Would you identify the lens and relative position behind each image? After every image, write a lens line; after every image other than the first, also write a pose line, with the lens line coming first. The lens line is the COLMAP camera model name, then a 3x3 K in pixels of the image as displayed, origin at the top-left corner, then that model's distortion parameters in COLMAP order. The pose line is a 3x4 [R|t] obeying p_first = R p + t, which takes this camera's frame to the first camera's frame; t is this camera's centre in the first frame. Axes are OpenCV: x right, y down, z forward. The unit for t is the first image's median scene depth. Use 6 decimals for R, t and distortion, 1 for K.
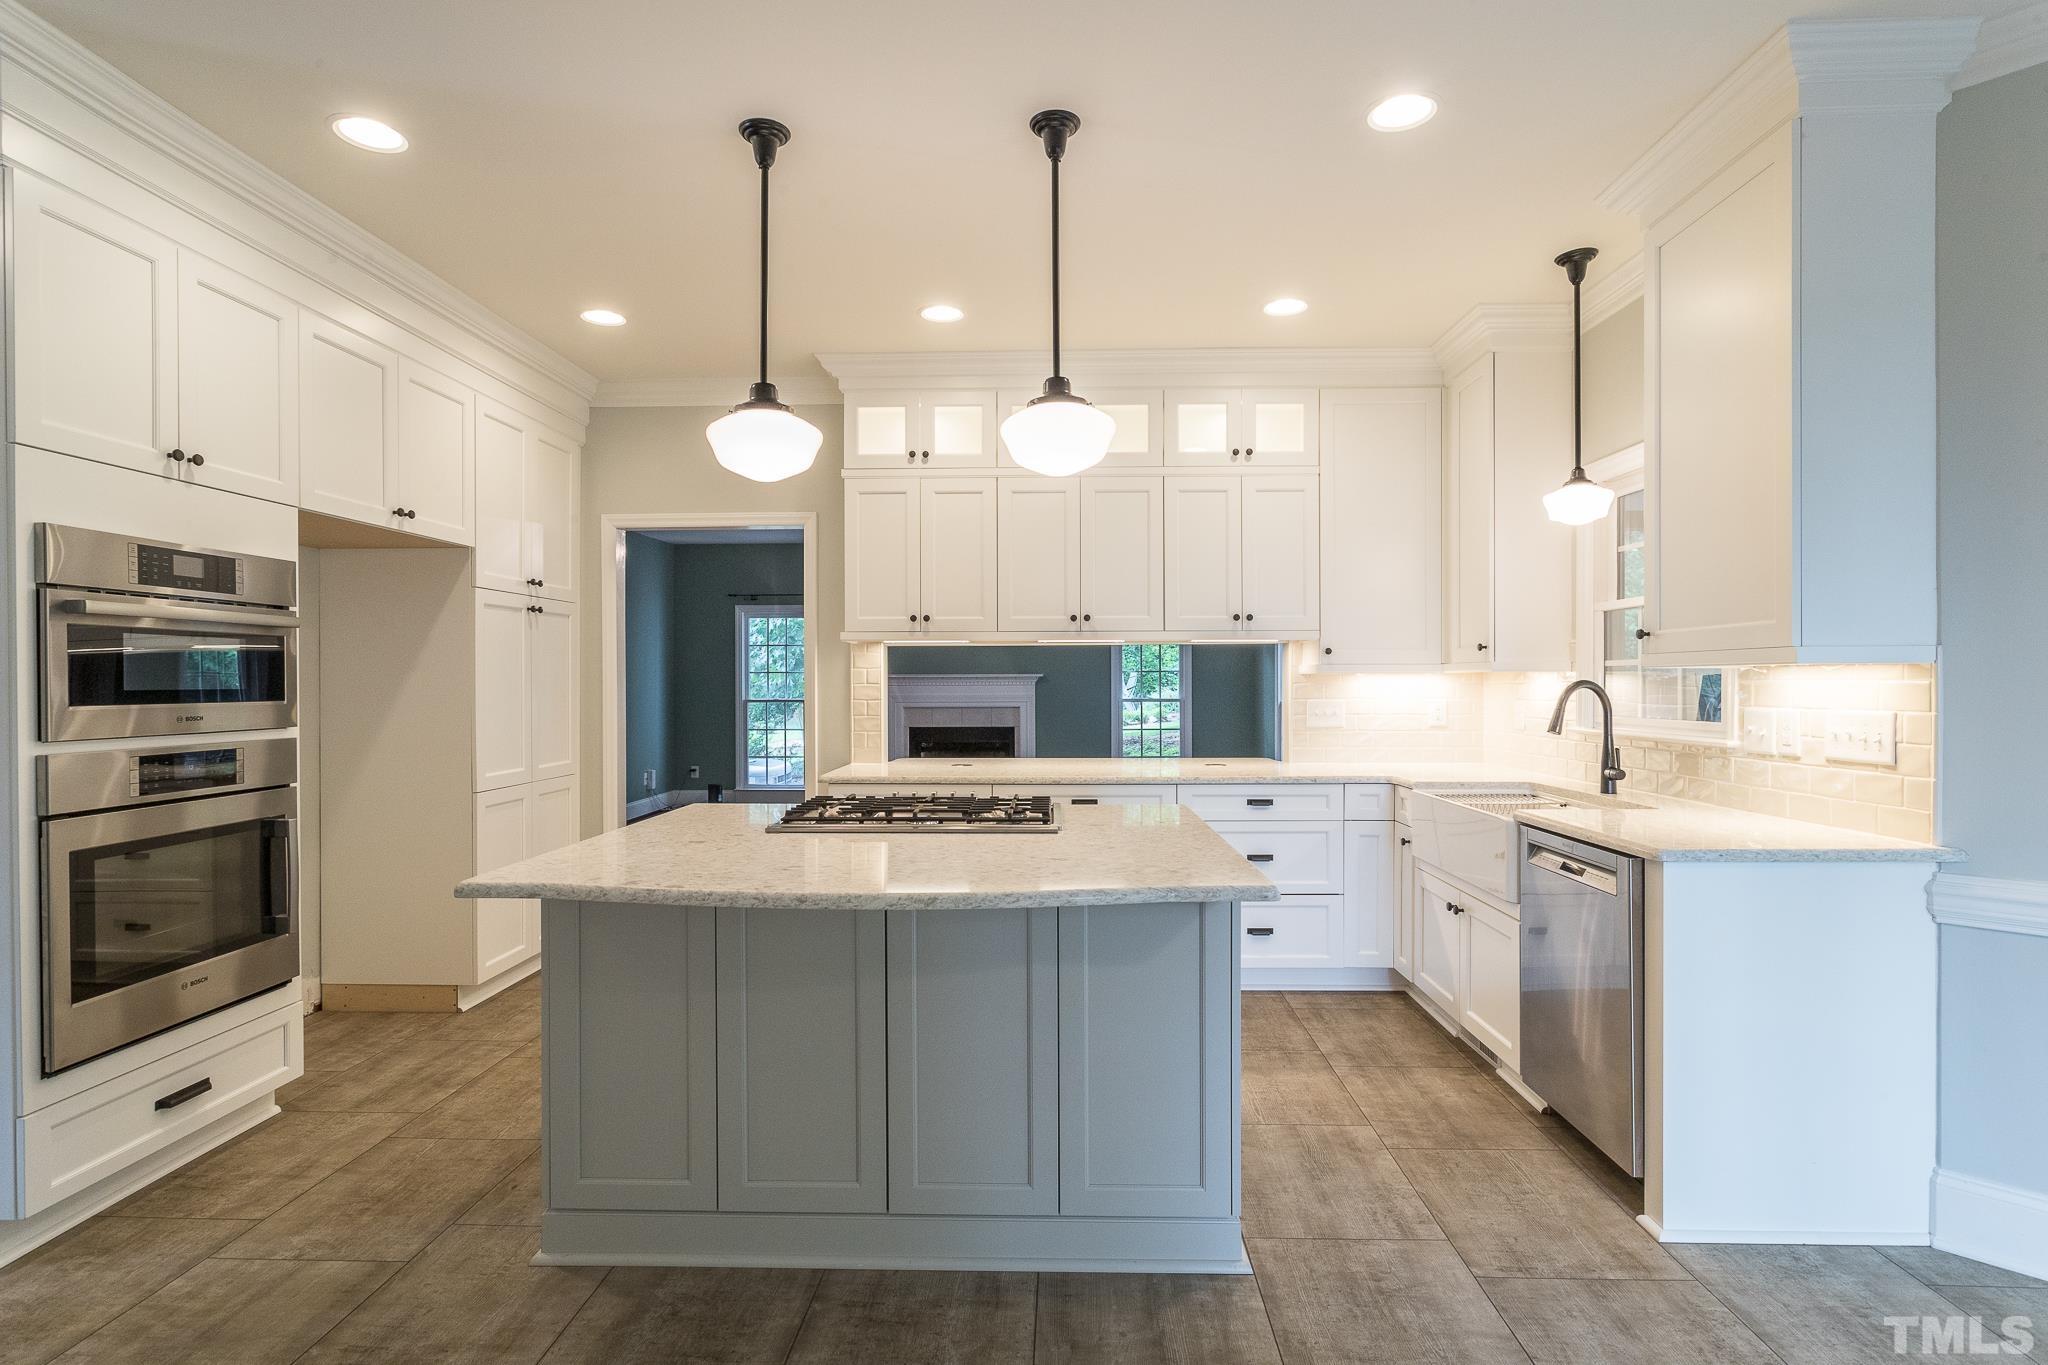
lens RADIAL K [[1026.8, 0, 1025.4], [0, 1026.8, 697.2], [0, 0, 1]] dist [-0.005231, 0.000790]
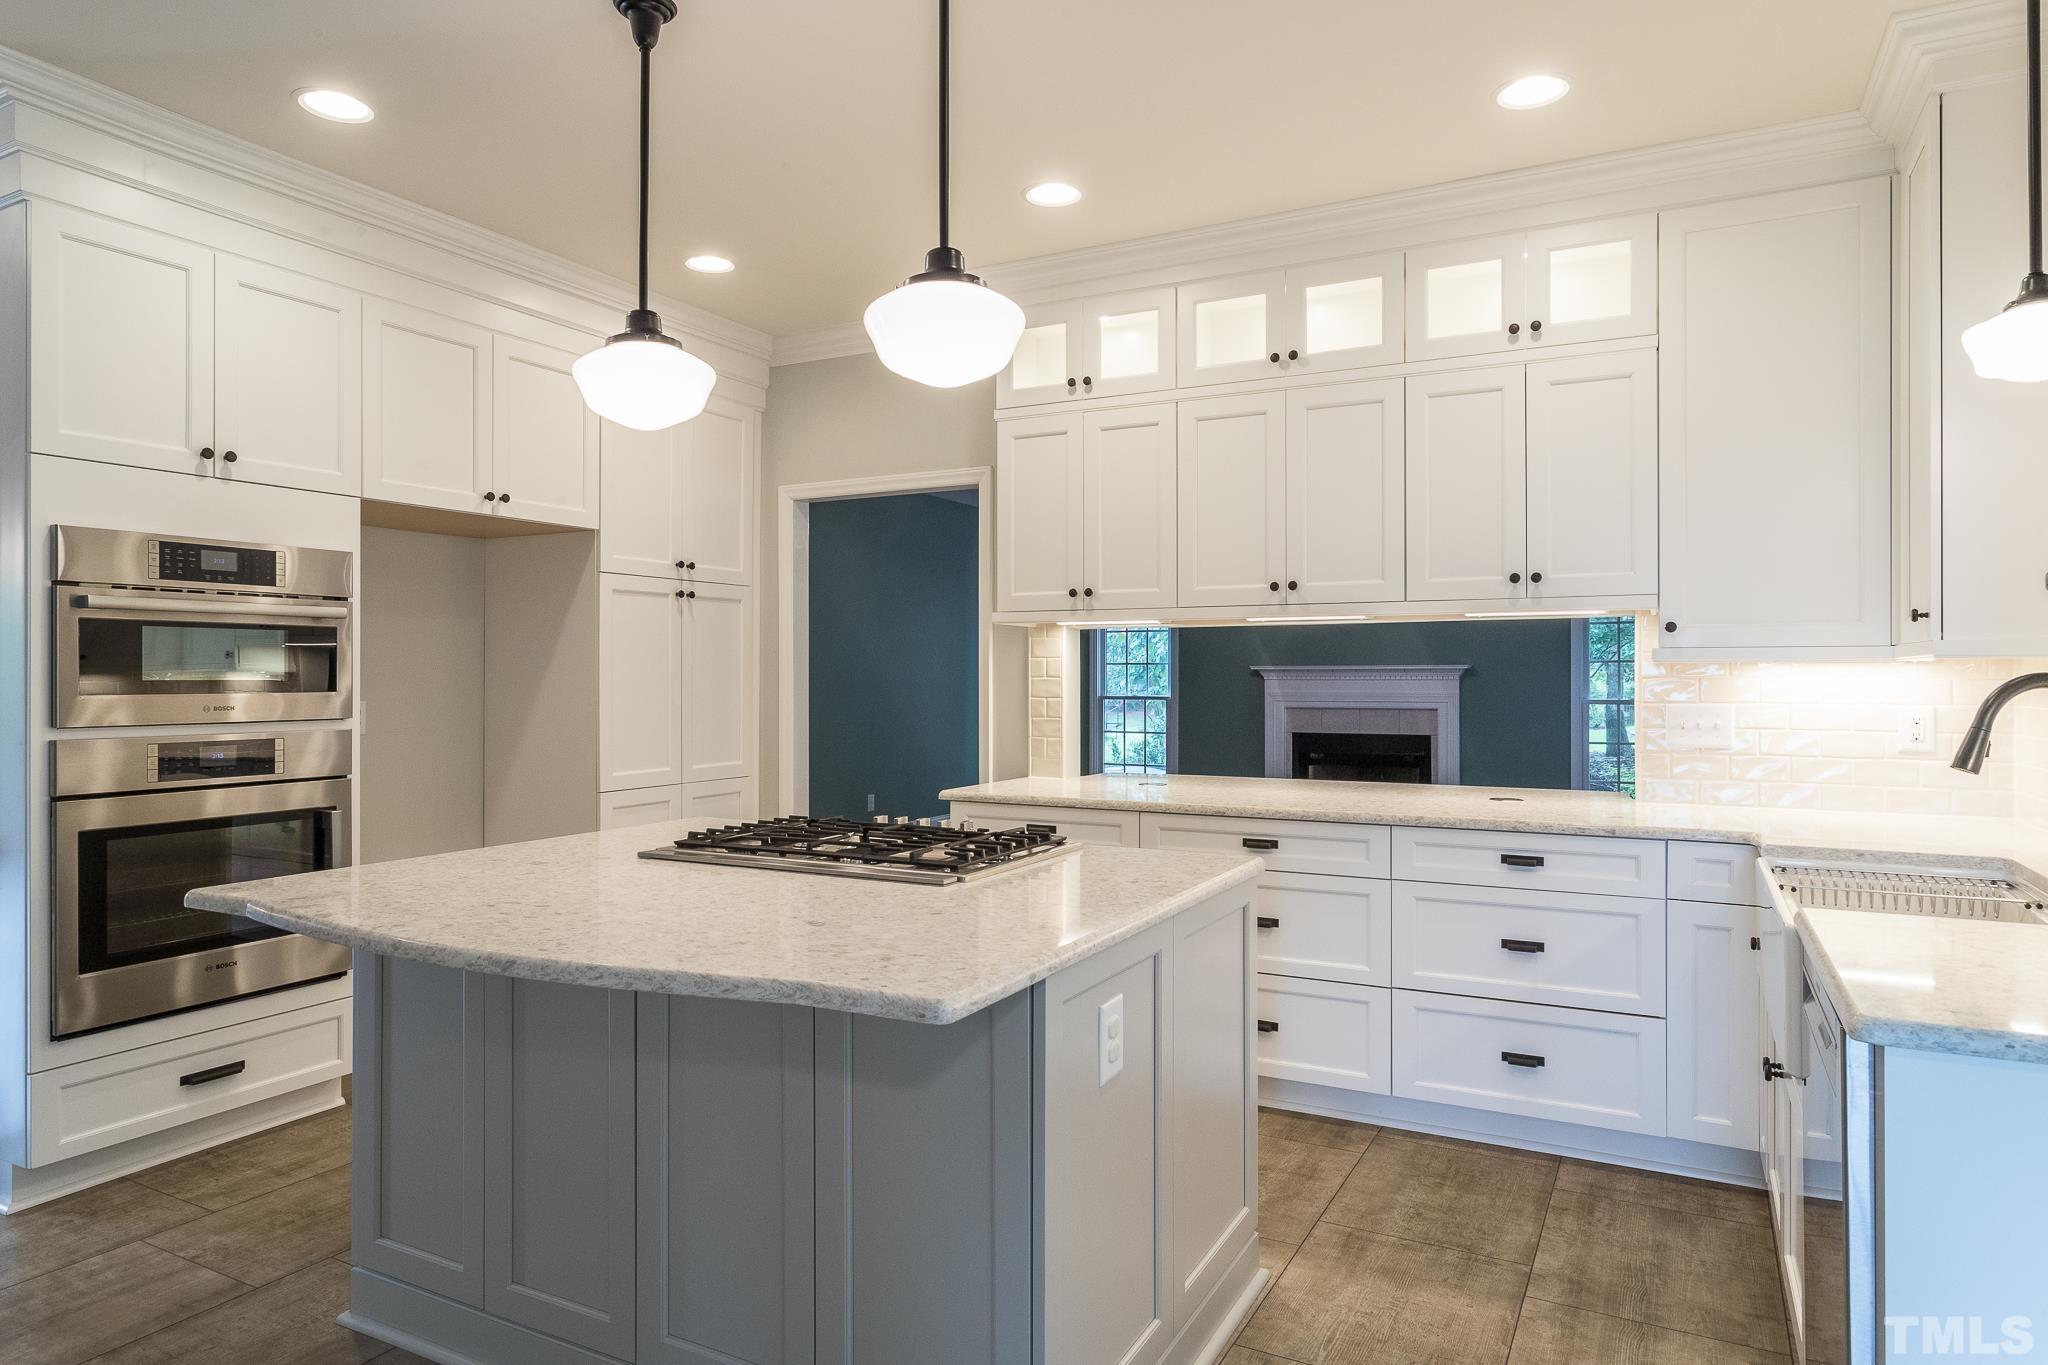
lens RADIAL K [[1224.3, 0, 1024.0], [0, 1224.3, 682.5], [0, 0, 1]] dist [-0.000552, 0.001877]
pose [[0.895751, 0.004841, -0.444530, 0.394145], [-0.008787, 0.999938, -0.006817, -0.003244], [0.444469, 0.010012, 0.895738, 0.222500]]
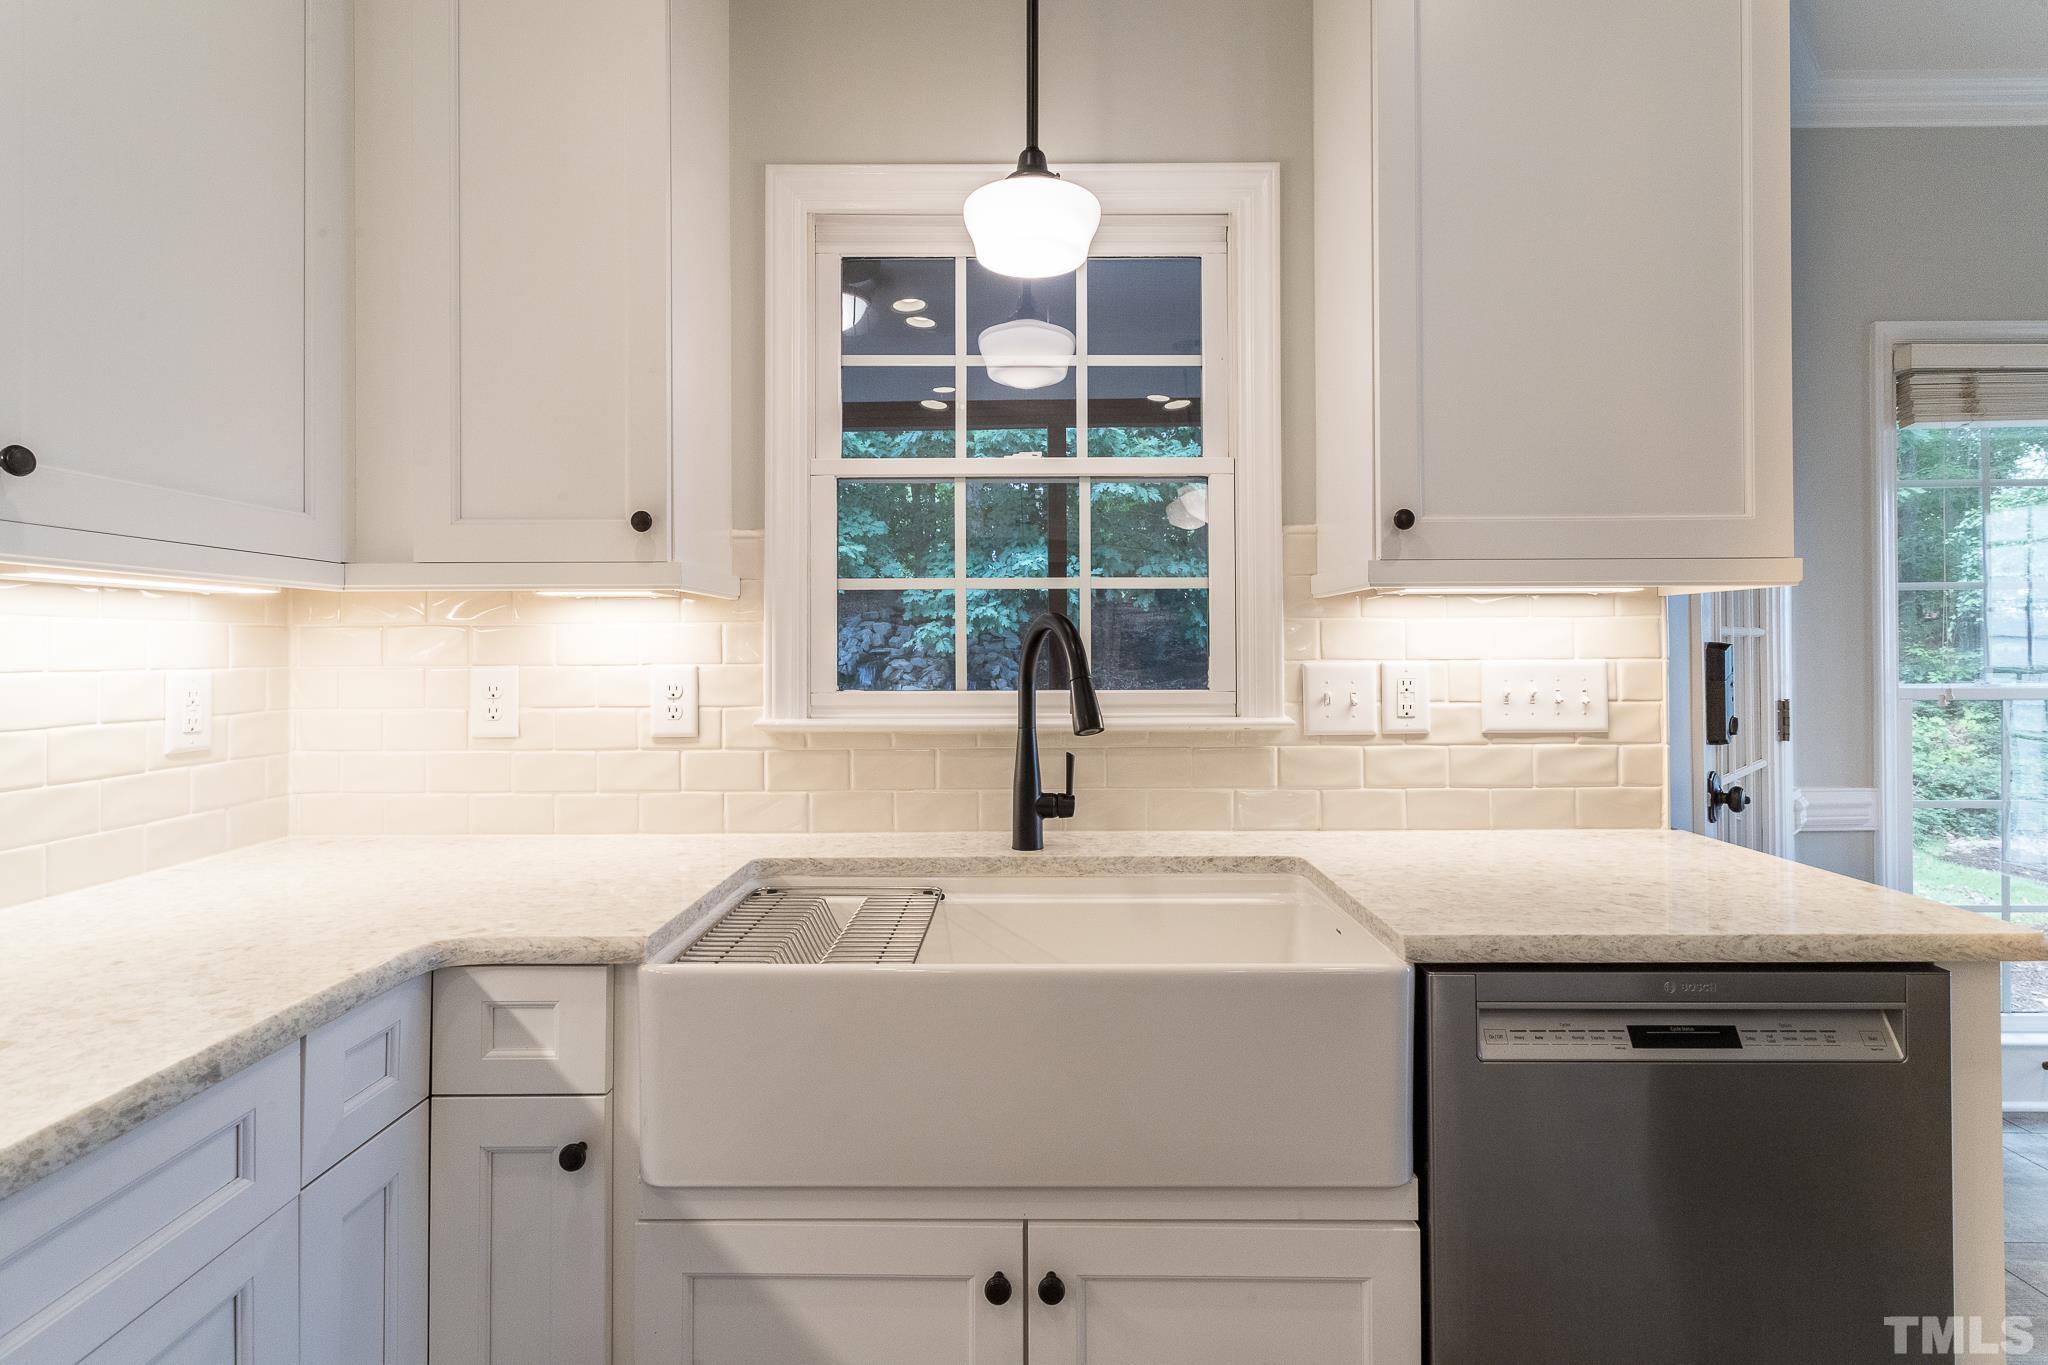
lens RADIAL K [[999.9, 0, 1029.4], [0, 999.9, 625.2], [0, 0, 1]] dist [0.022535, 0.000096]
pose [[-0.024994, 0.015769, 0.999563, 0.103537], [0.015492, 0.999762, -0.015384, -0.004942], [-0.999568, 0.015100, -0.025232, 1.133072]]
